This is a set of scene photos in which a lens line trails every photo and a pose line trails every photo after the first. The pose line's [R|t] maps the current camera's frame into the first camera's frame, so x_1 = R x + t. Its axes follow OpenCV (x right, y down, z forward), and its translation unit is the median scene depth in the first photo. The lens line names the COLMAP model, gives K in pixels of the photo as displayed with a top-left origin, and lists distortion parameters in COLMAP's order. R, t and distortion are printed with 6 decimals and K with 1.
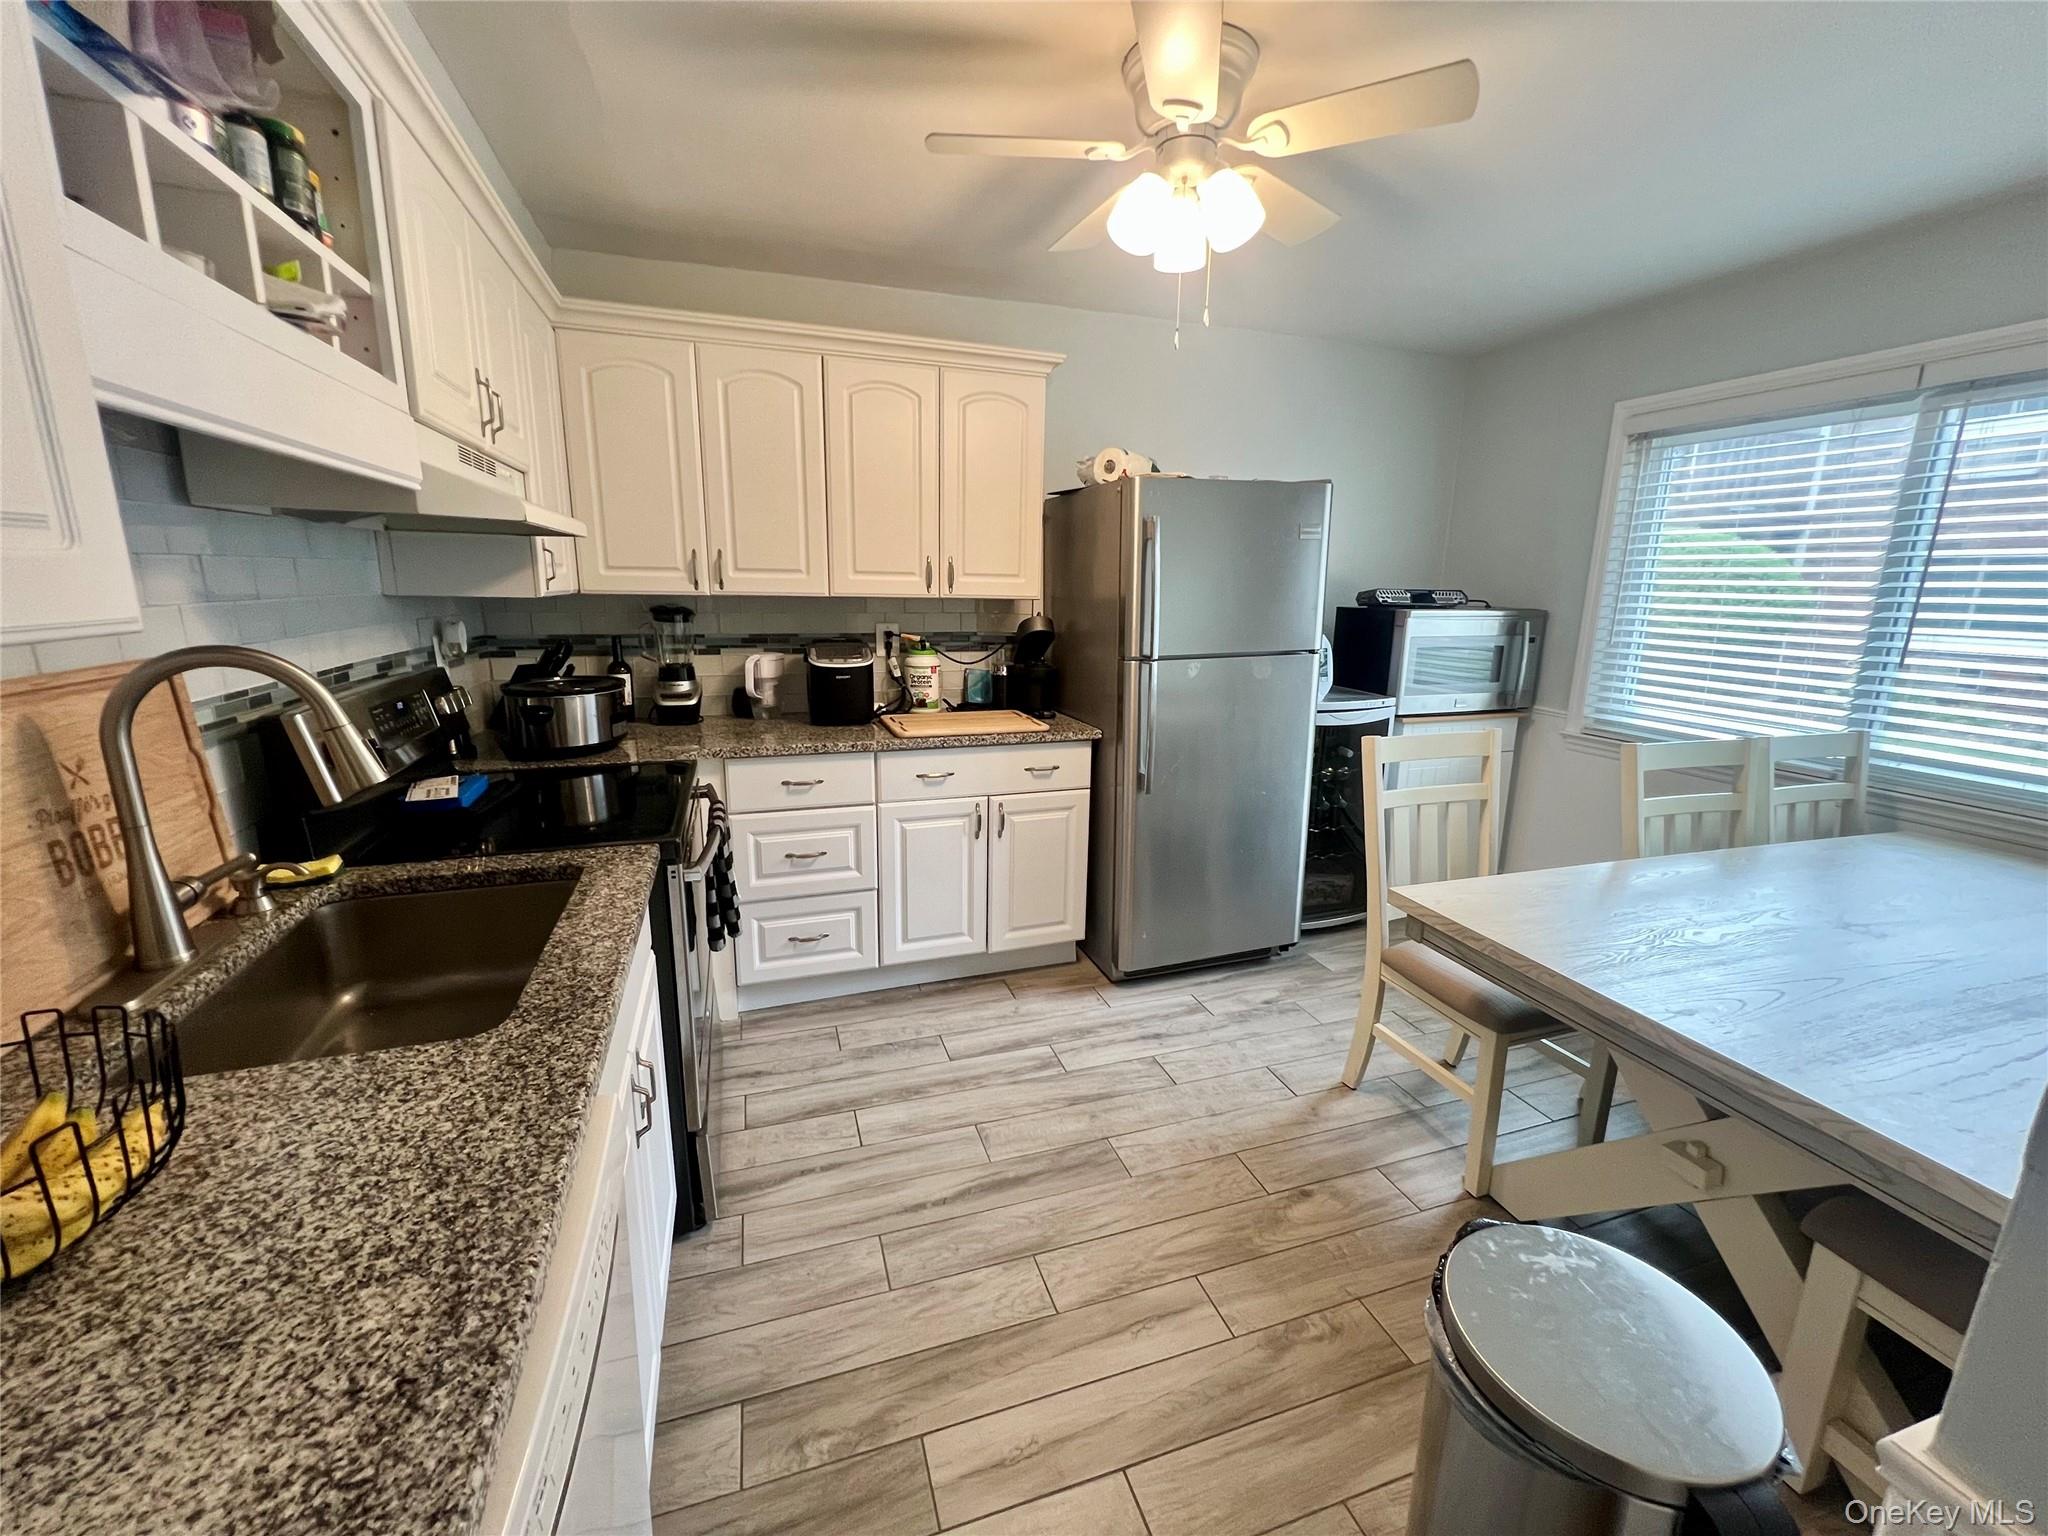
lens RADIAL K [[827.0, 0, 1019.9], [0, 827.0, 769.9], [0, 0, 1]] dist [-0.002875, 0.000547]
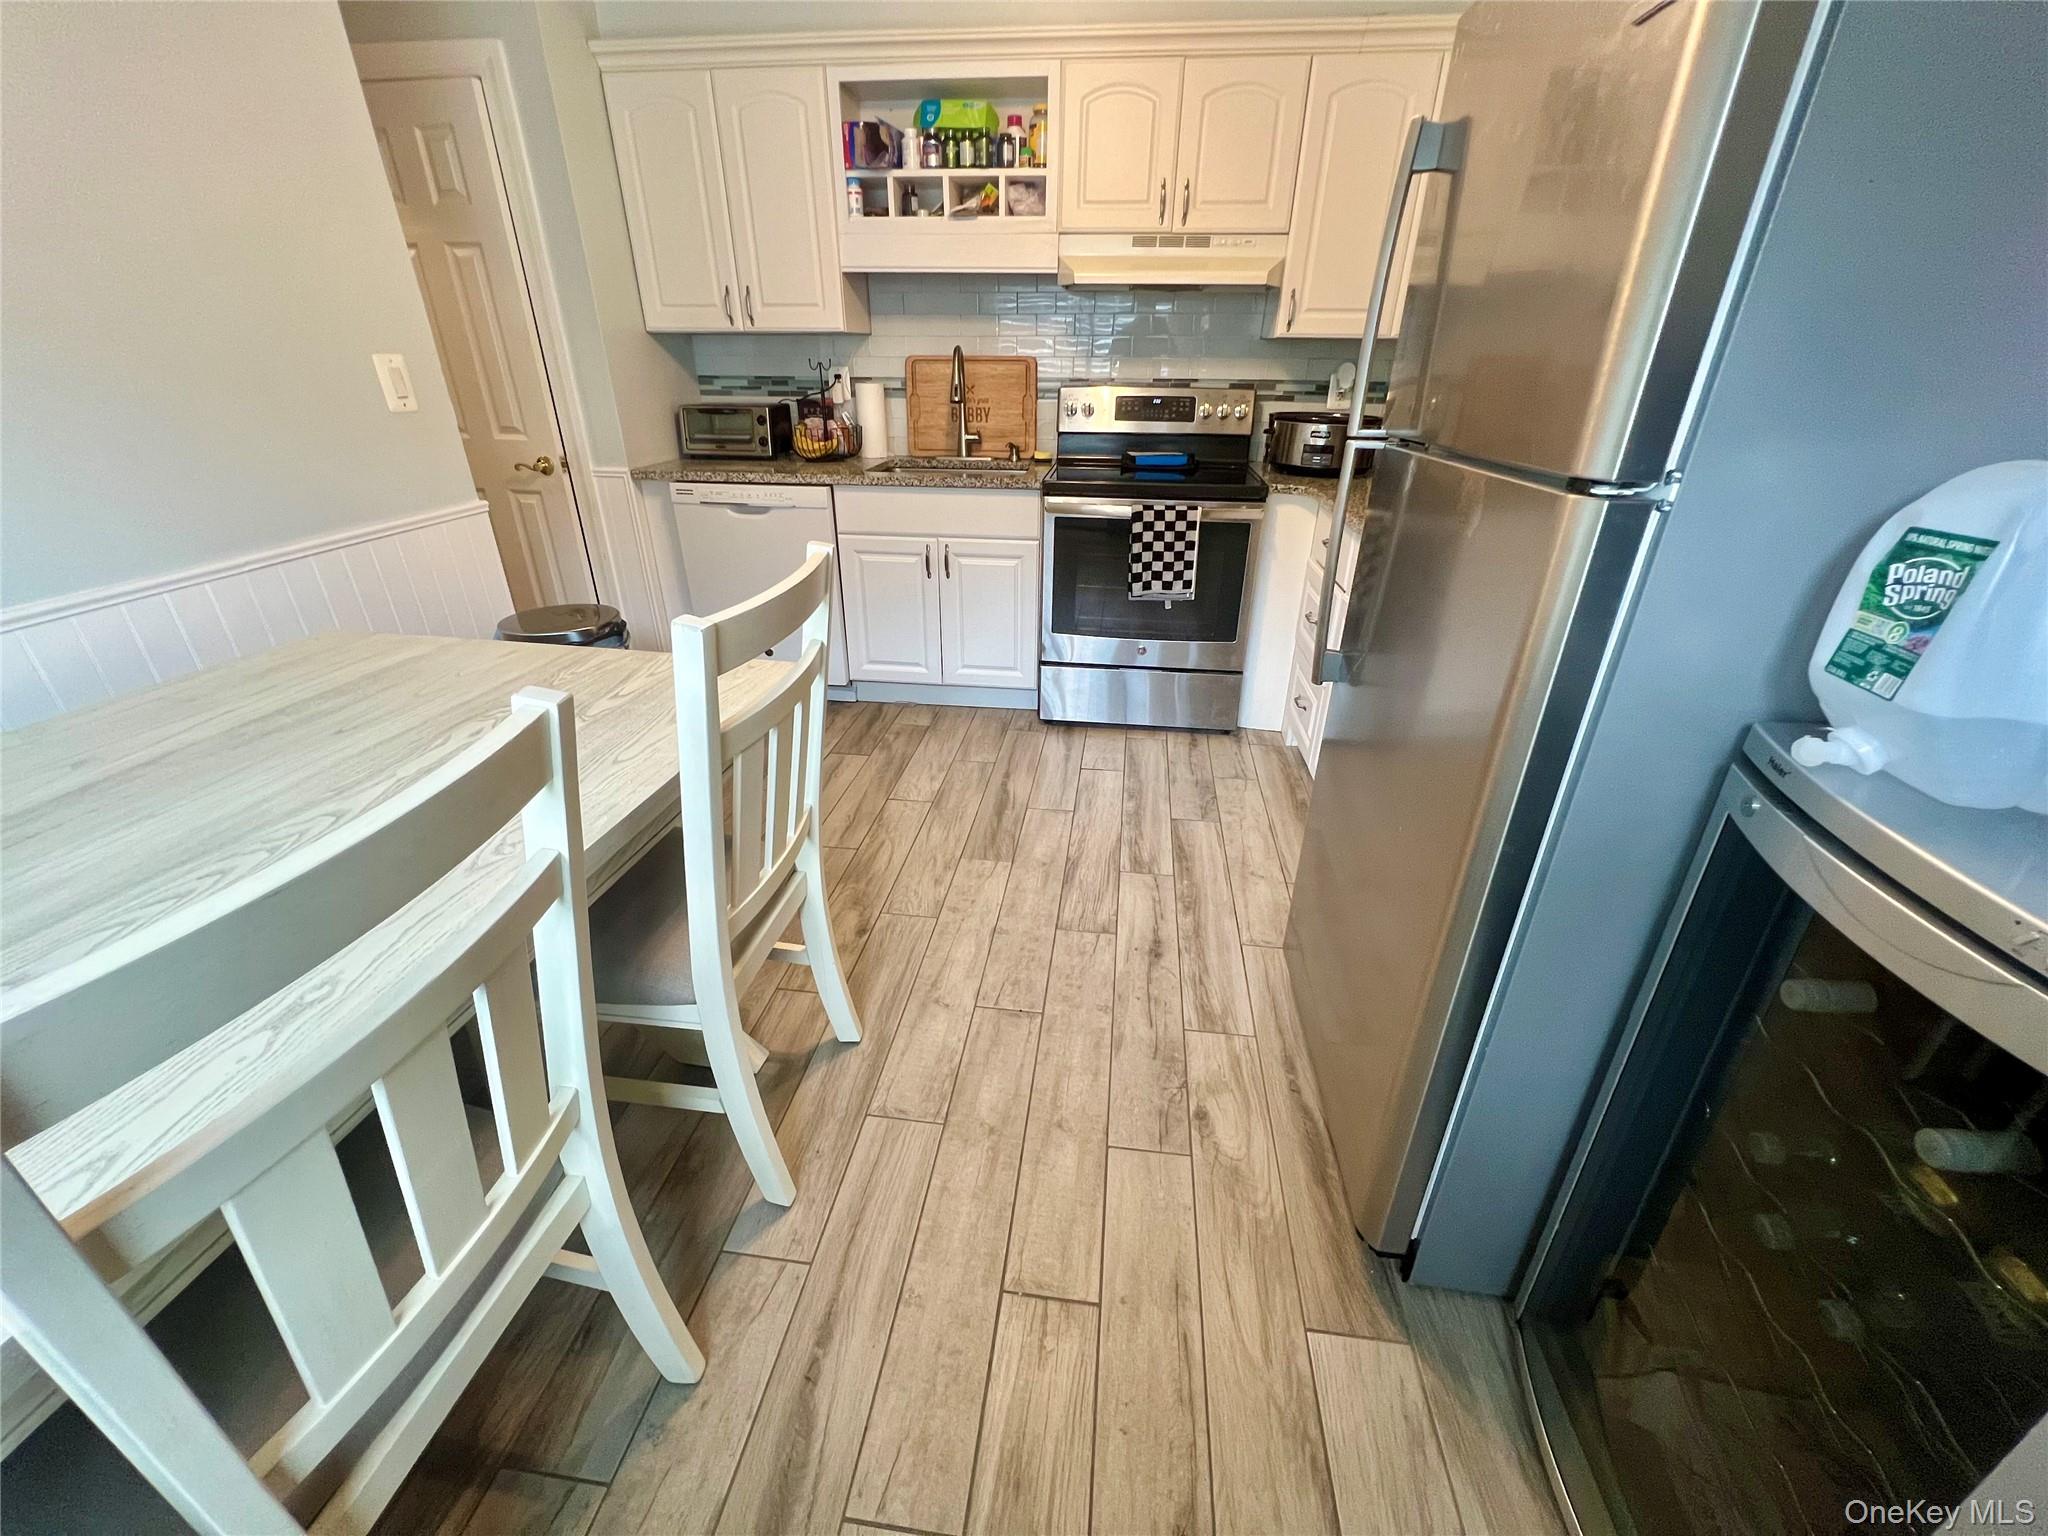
lens RADIAL K [[819.8, 0, 1029.6], [0, 819.8, 760.2], [0, 0, 1]] dist [0.000454, -0.000512]
pose [[-0.430422, 0.381859, -0.817876, 0.690627], [-0.219758, 0.834507, 0.505276, -0.163533], [0.875468, 0.397217, -0.275273, 0.937309]]
